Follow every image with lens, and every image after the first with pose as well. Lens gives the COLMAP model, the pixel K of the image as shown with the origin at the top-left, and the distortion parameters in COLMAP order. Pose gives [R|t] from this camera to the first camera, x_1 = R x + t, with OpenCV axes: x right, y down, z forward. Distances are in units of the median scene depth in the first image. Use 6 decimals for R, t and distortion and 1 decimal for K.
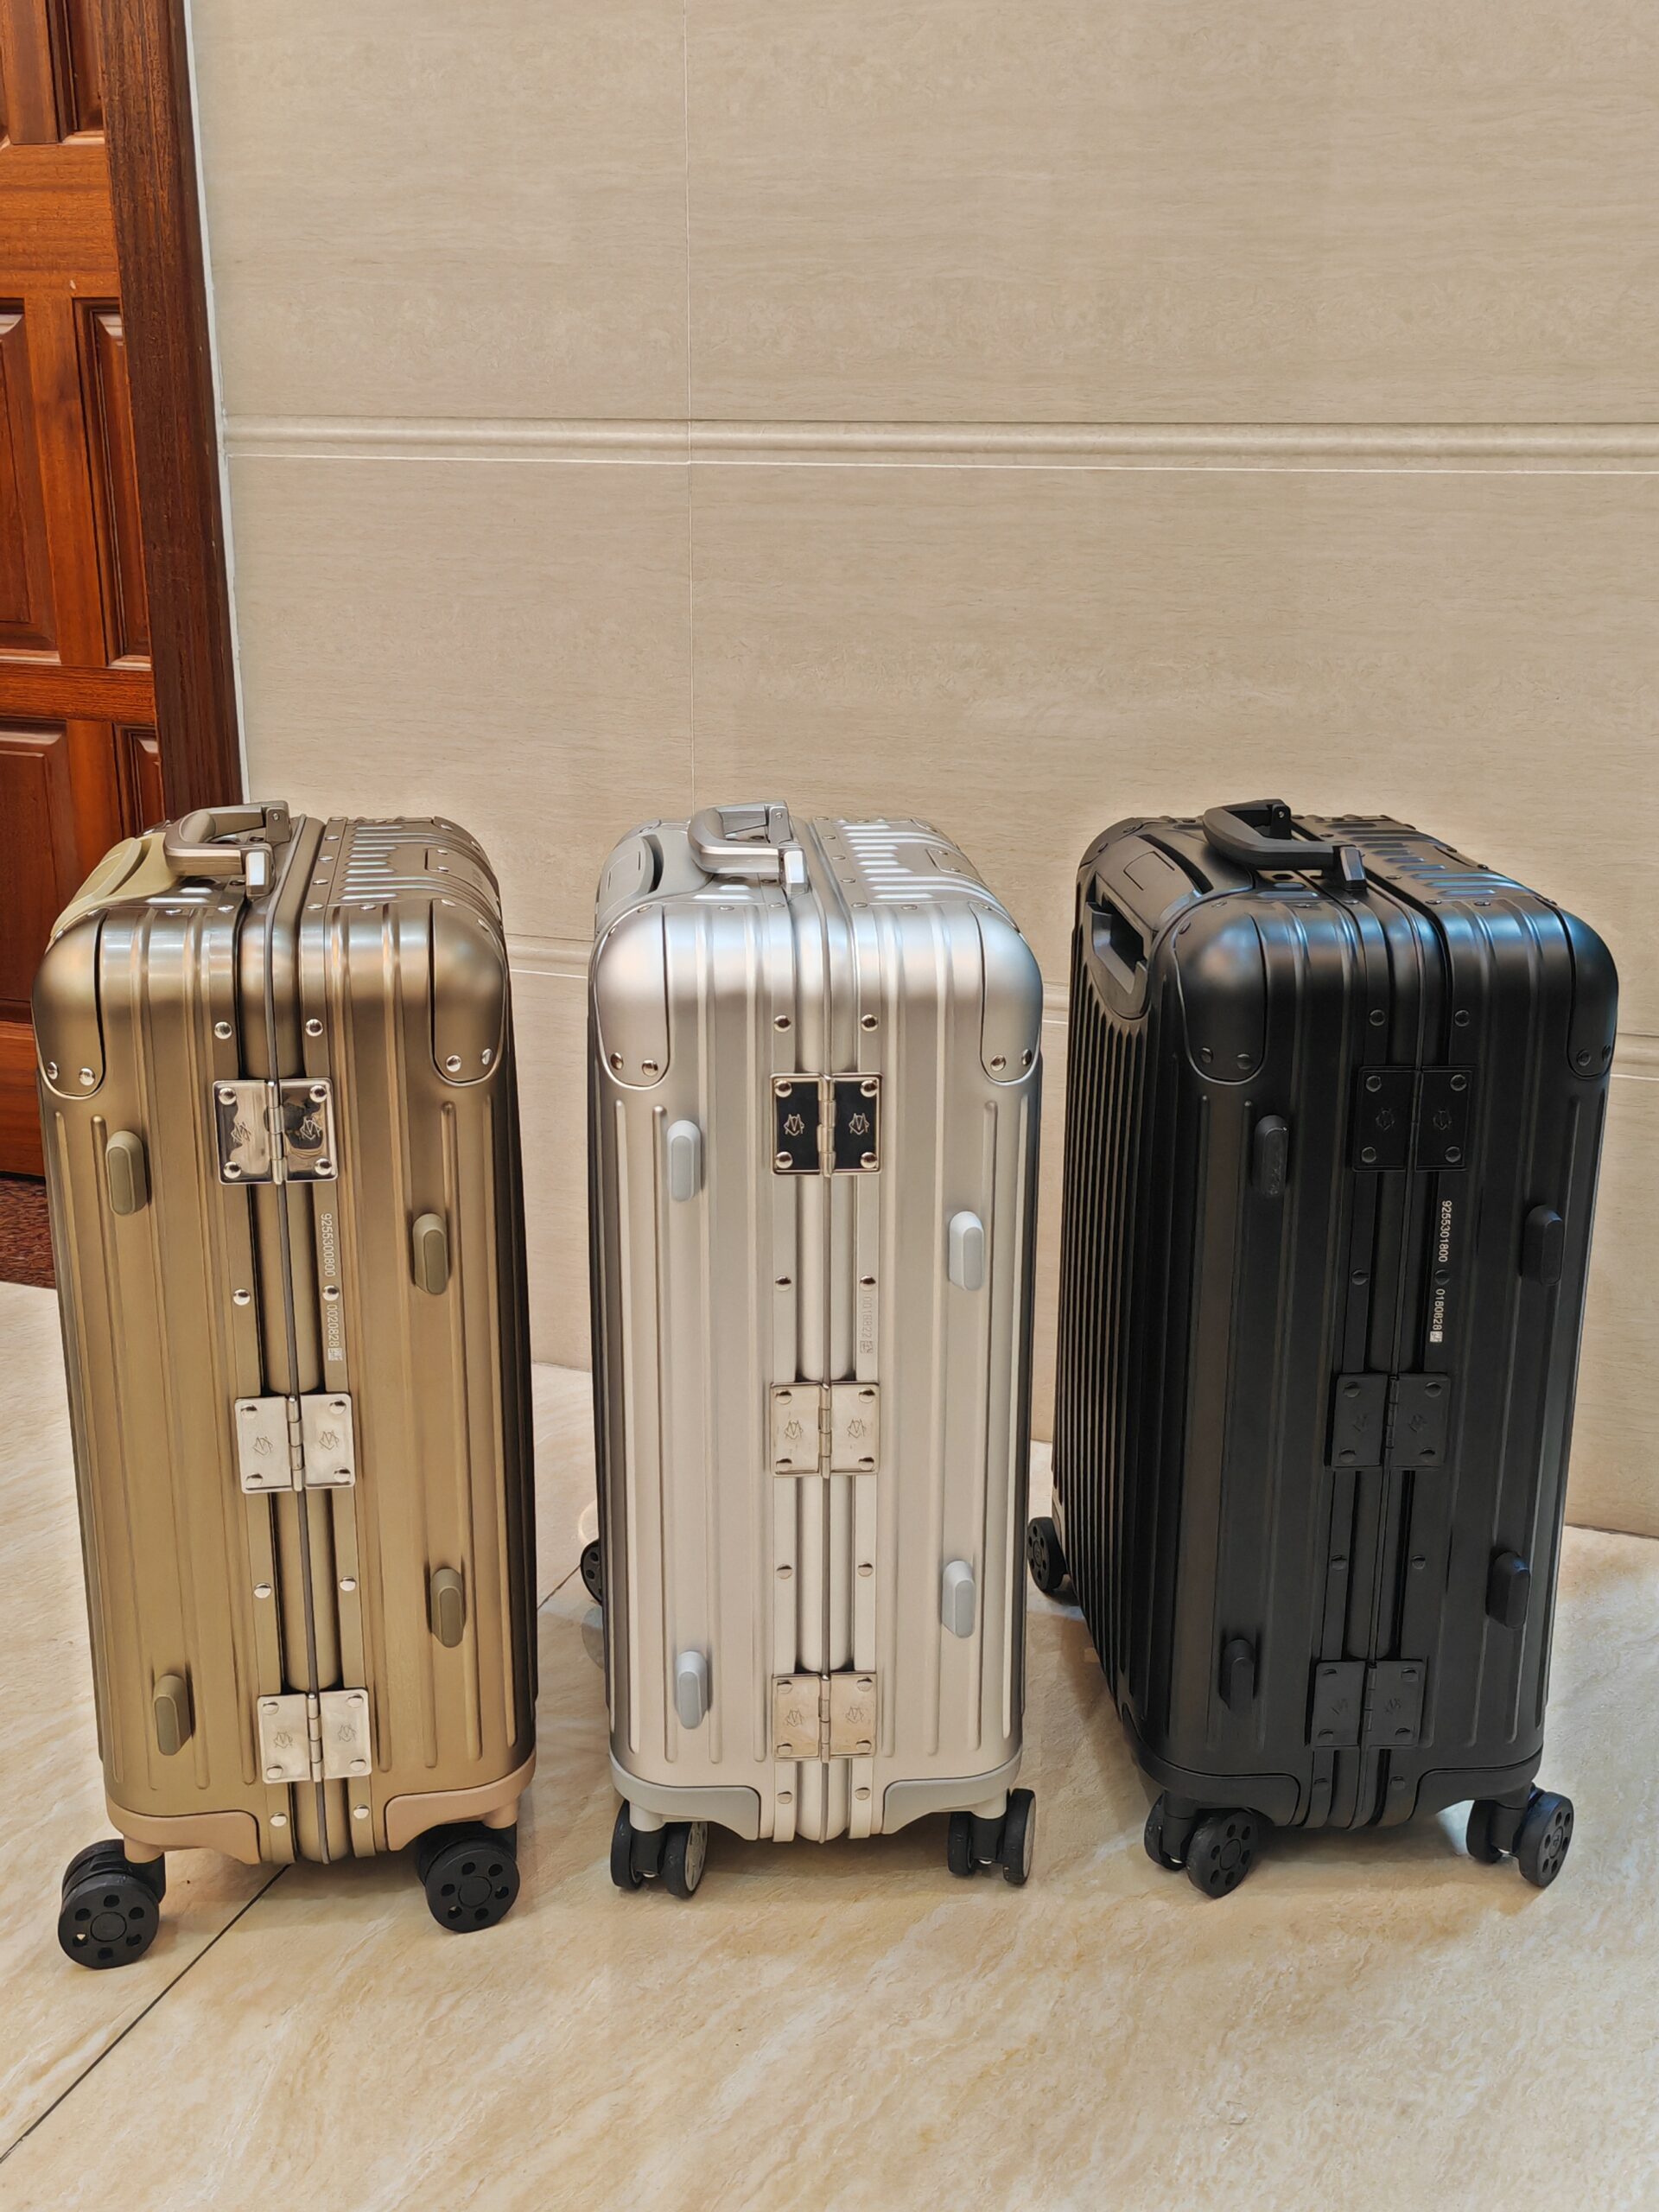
lens RADIAL K [[2255.4, 0, 827.5], [0, 2255.4, 1113.4], [0, 0, 1]] dist [0.051046, 0.000000]
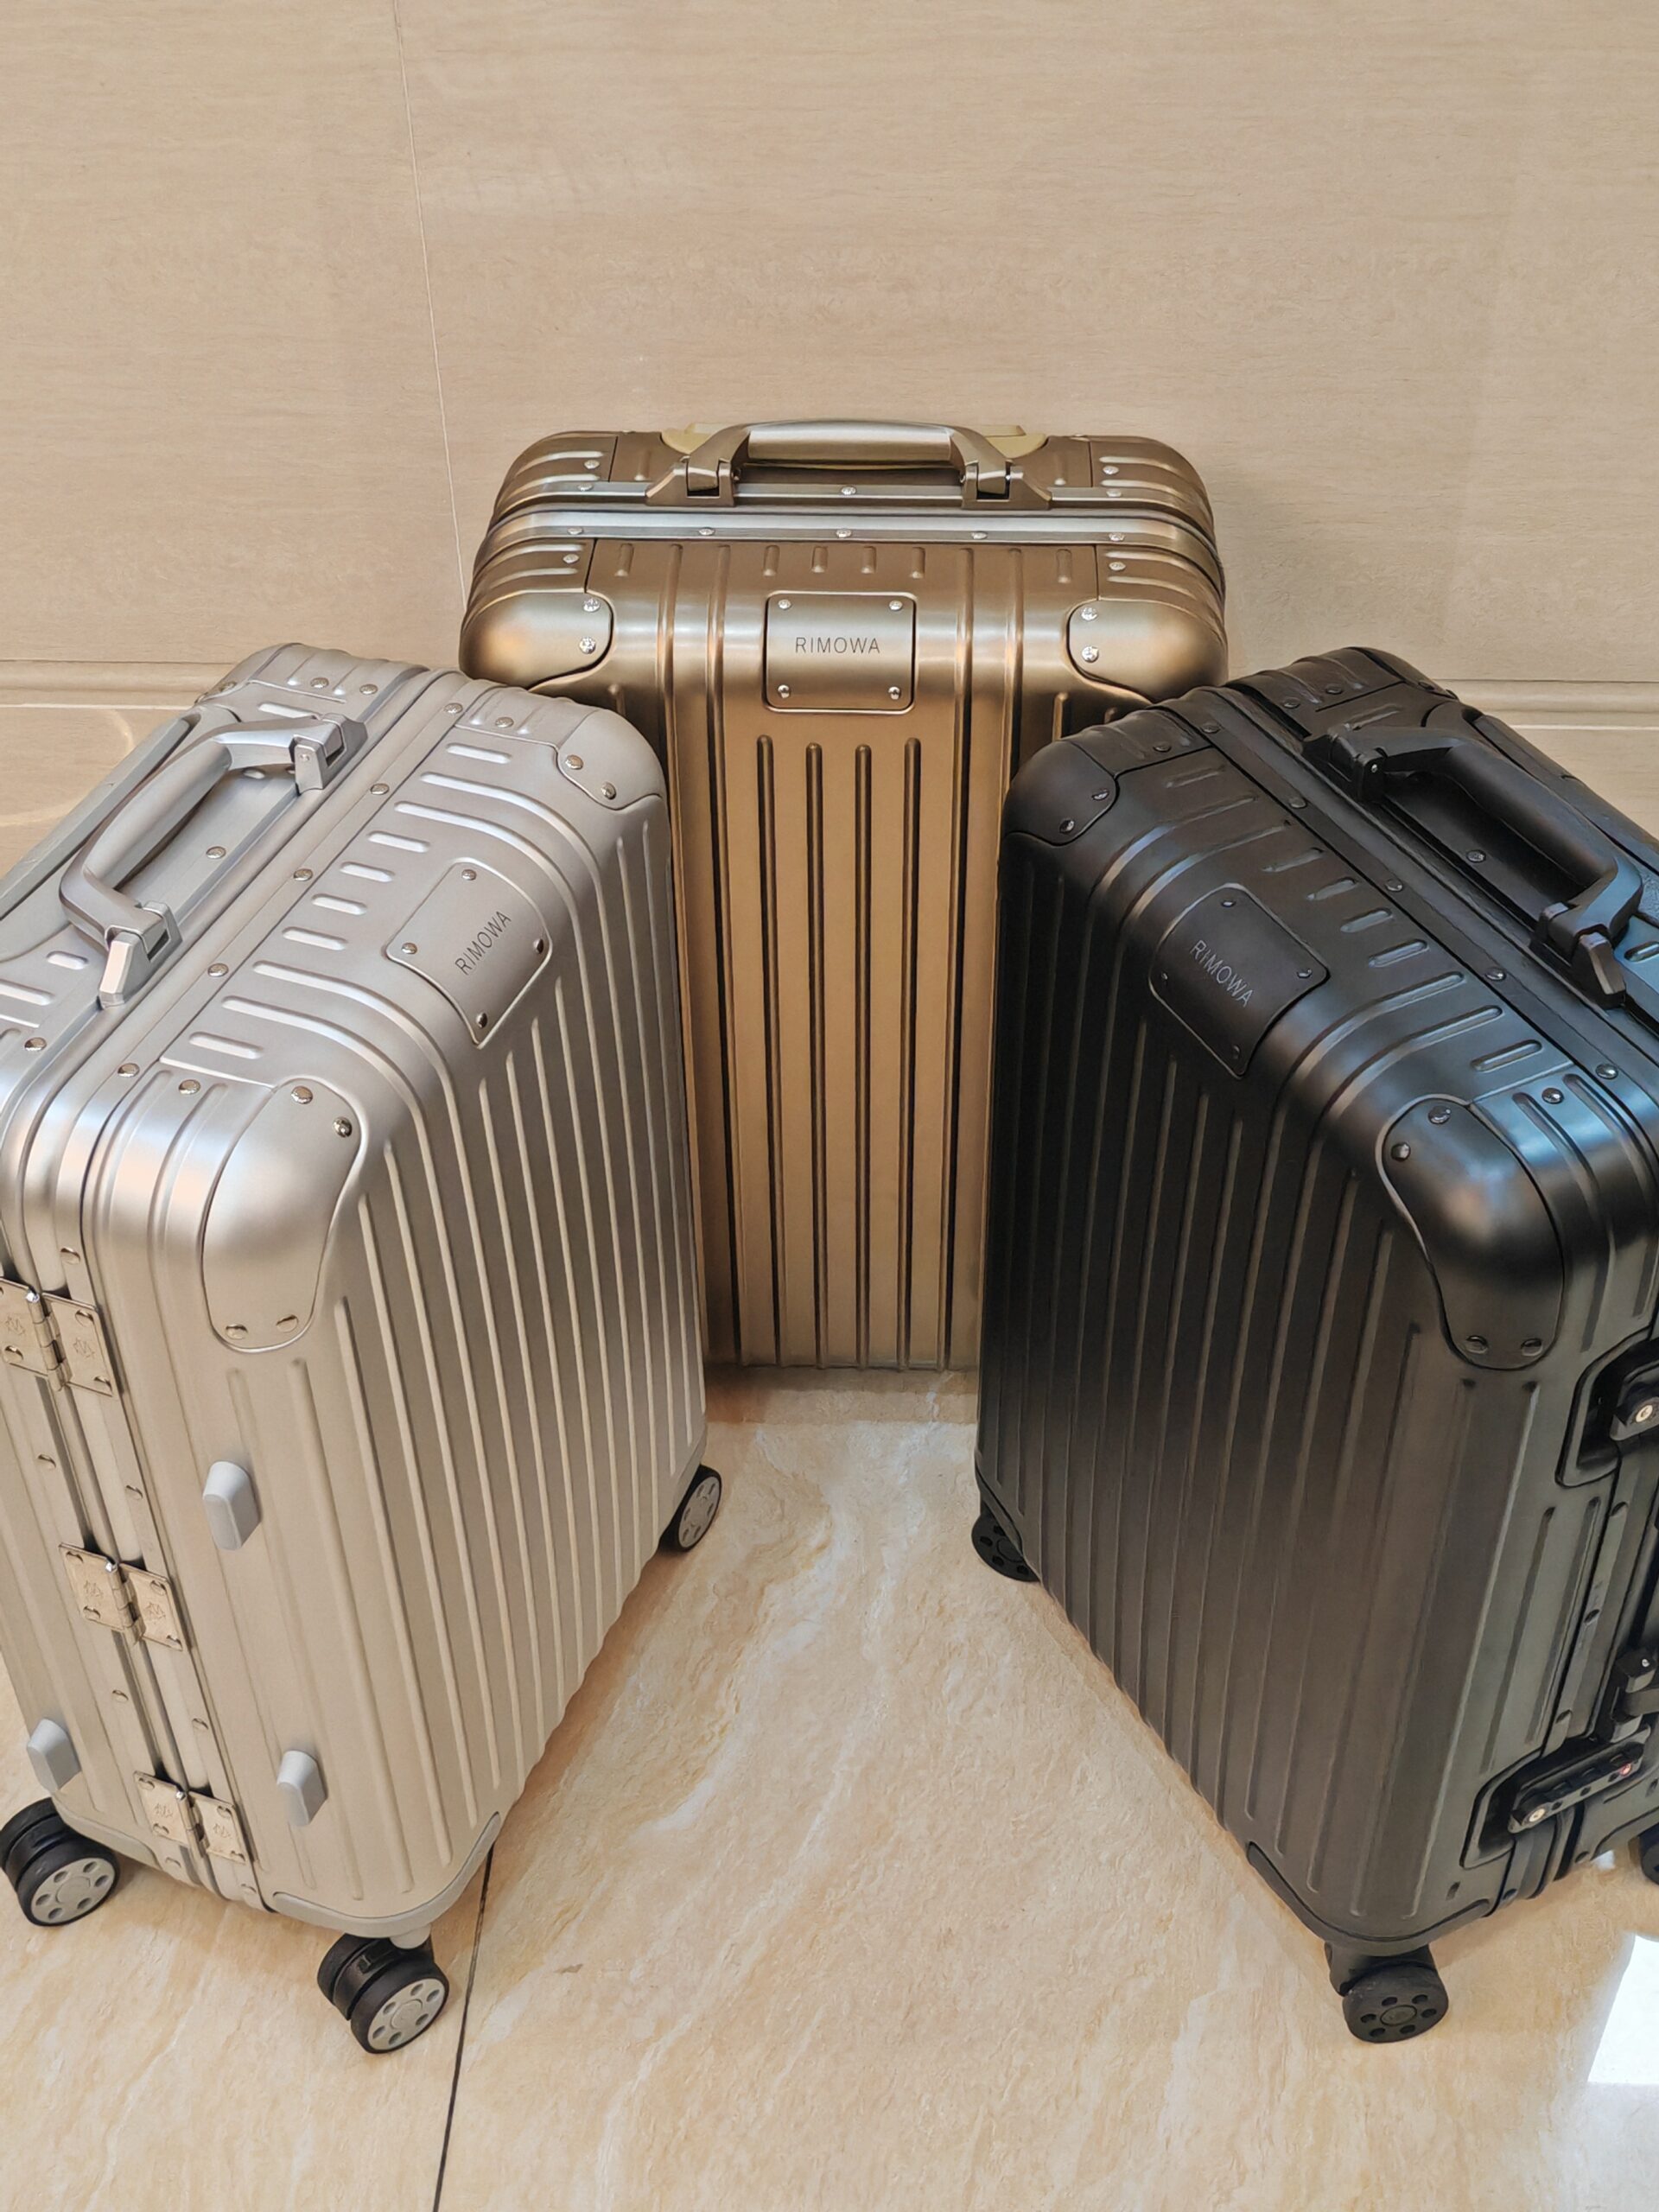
lens RADIAL K [[2741.5, 0, 810.5], [0, 2741.5, 1114.9], [0, 0, 1]] dist [0.046181, 0.000000]
pose [[0.953649, -0.216663, 0.208830, -0.187936], [0.106269, 0.891739, 0.439896, -0.351918], [-0.281531, -0.397315, 0.873431, 0.178886]]
